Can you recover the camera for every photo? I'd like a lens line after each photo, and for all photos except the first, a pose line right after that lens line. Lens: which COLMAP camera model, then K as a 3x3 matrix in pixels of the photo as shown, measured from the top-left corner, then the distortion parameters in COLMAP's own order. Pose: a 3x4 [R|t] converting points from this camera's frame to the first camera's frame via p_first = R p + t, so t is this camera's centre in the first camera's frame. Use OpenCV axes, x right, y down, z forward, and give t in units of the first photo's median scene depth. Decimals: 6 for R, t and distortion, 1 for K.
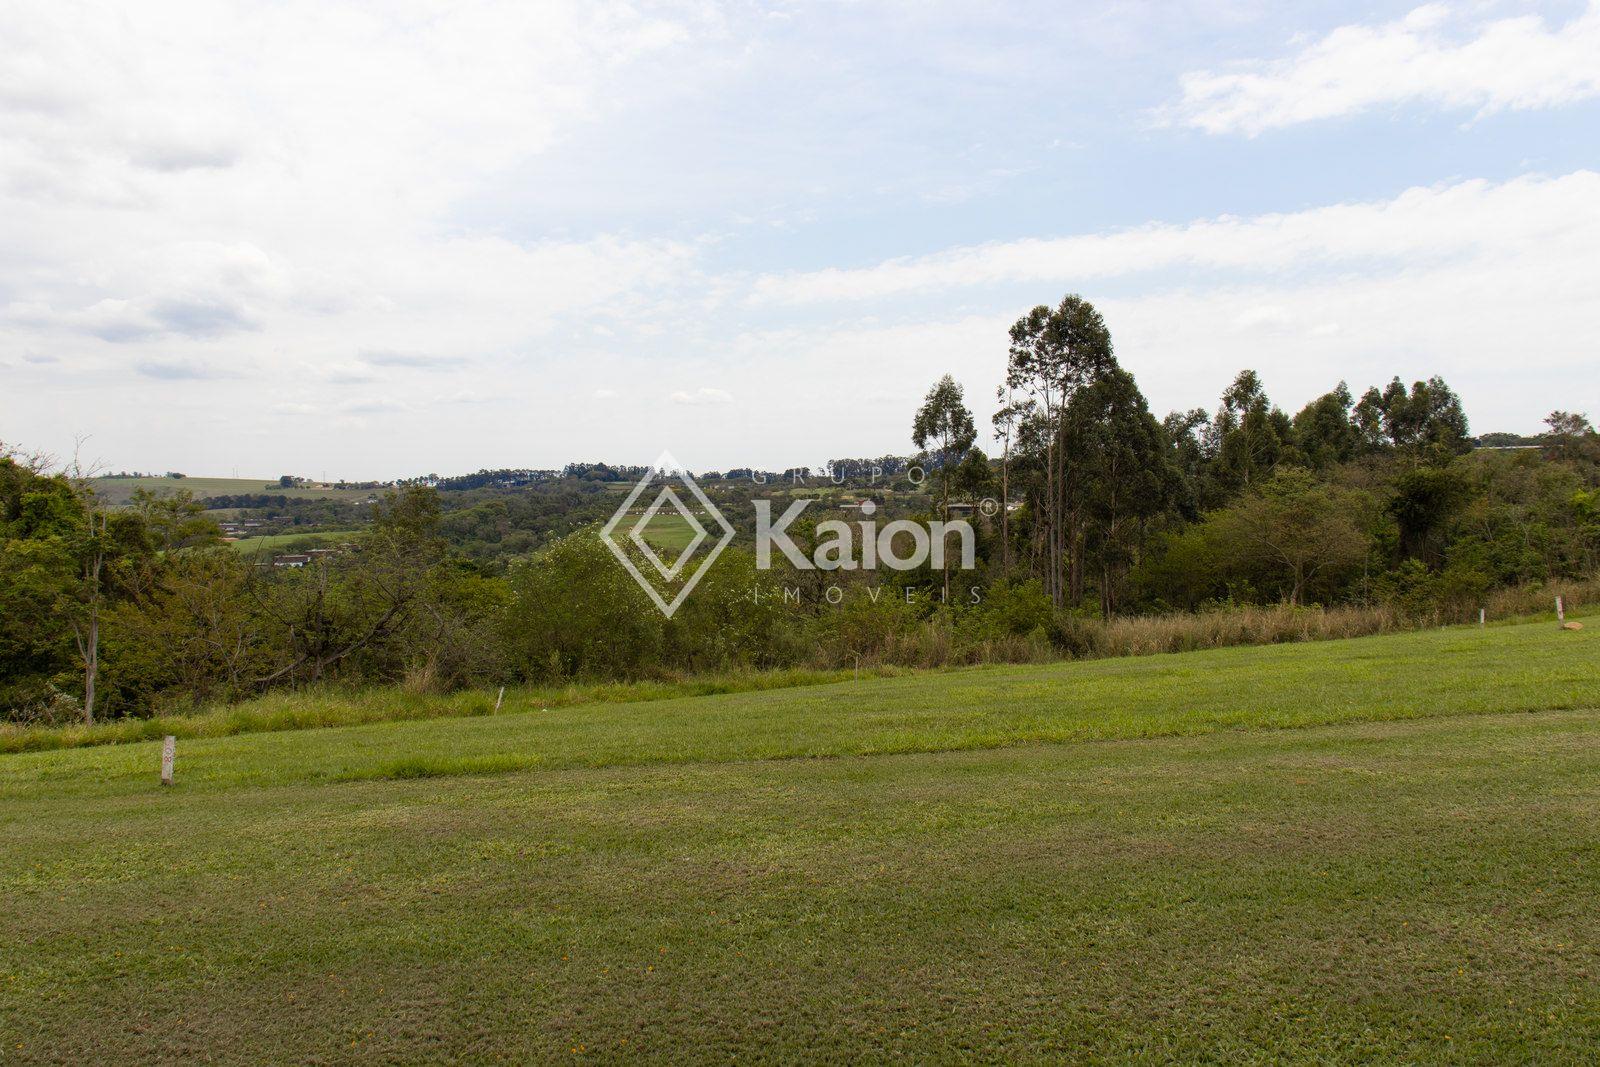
lens RADIAL K [[1274.7, 0, 797.3], [0, 1274.7, 510.8], [0, 0, 1]] dist [-0.000582, 0.008496]
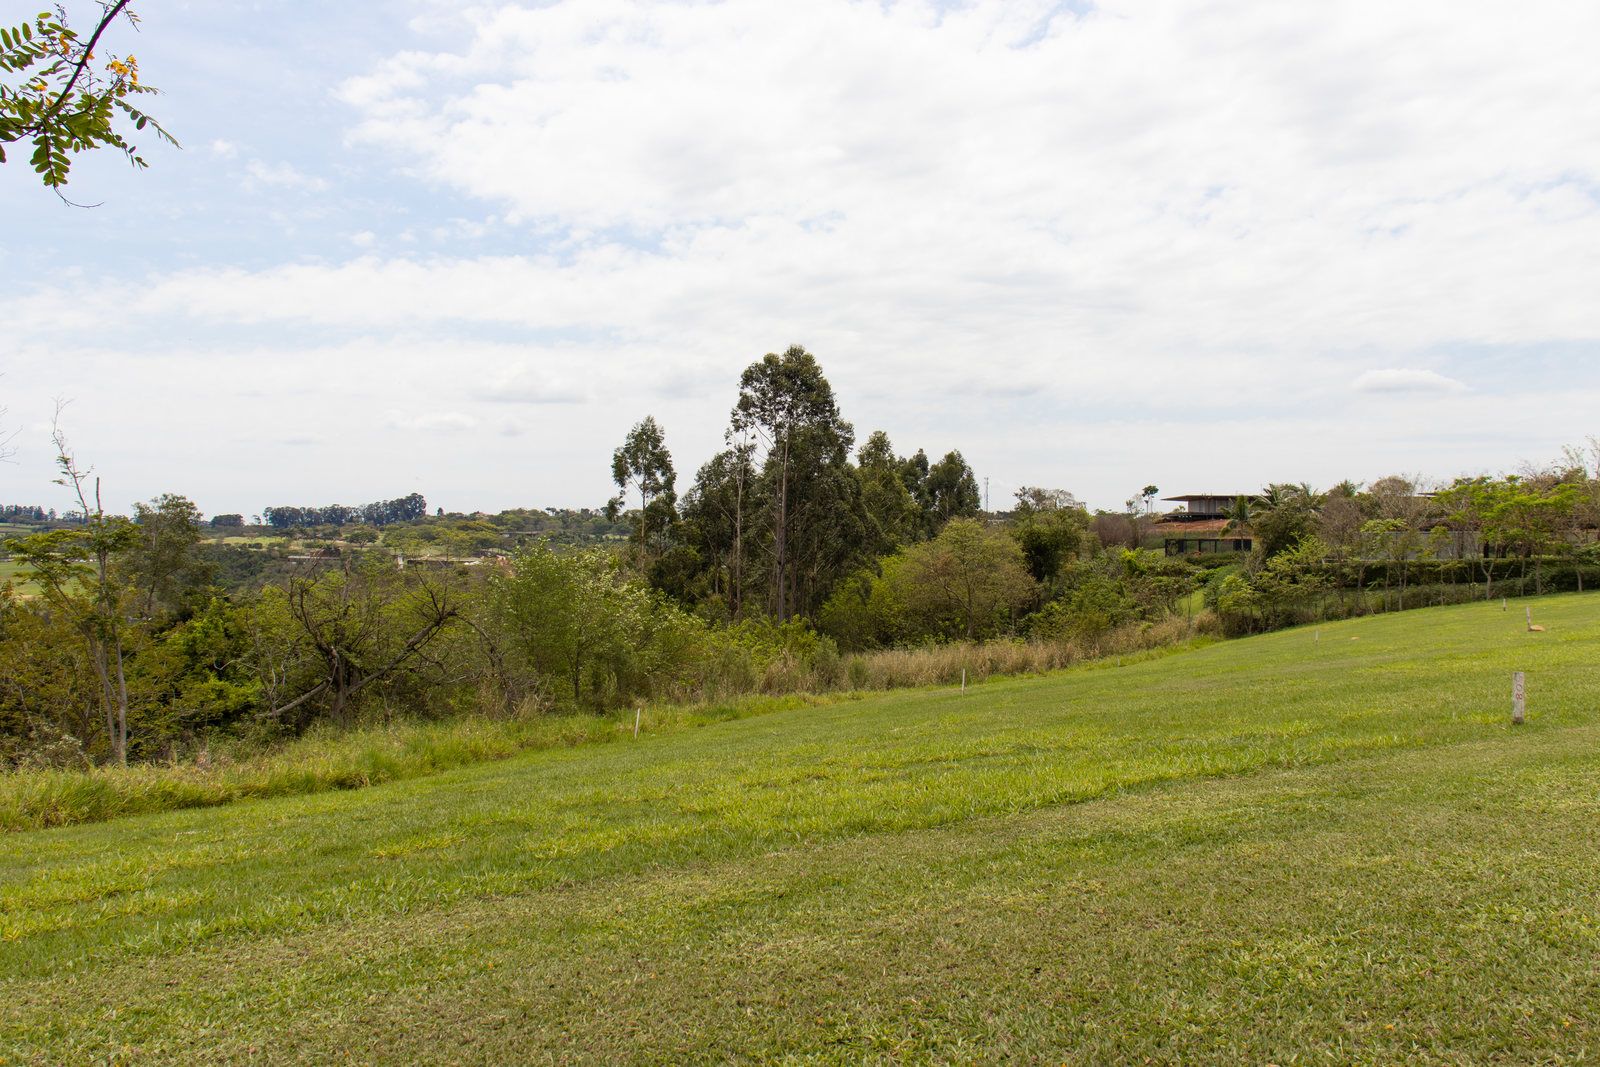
lens RADIAL K [[1274.7, 0, 803.2], [0, 1274.7, 529.9], [0, 0, 1]] dist [-0.000582, 0.008496]
pose [[0.899356, 0.032060, 0.436039, -0.265136], [-0.018123, 0.999184, -0.036086, 0.020925], [-0.436840, 0.024552, 0.899204, 0.080163]]
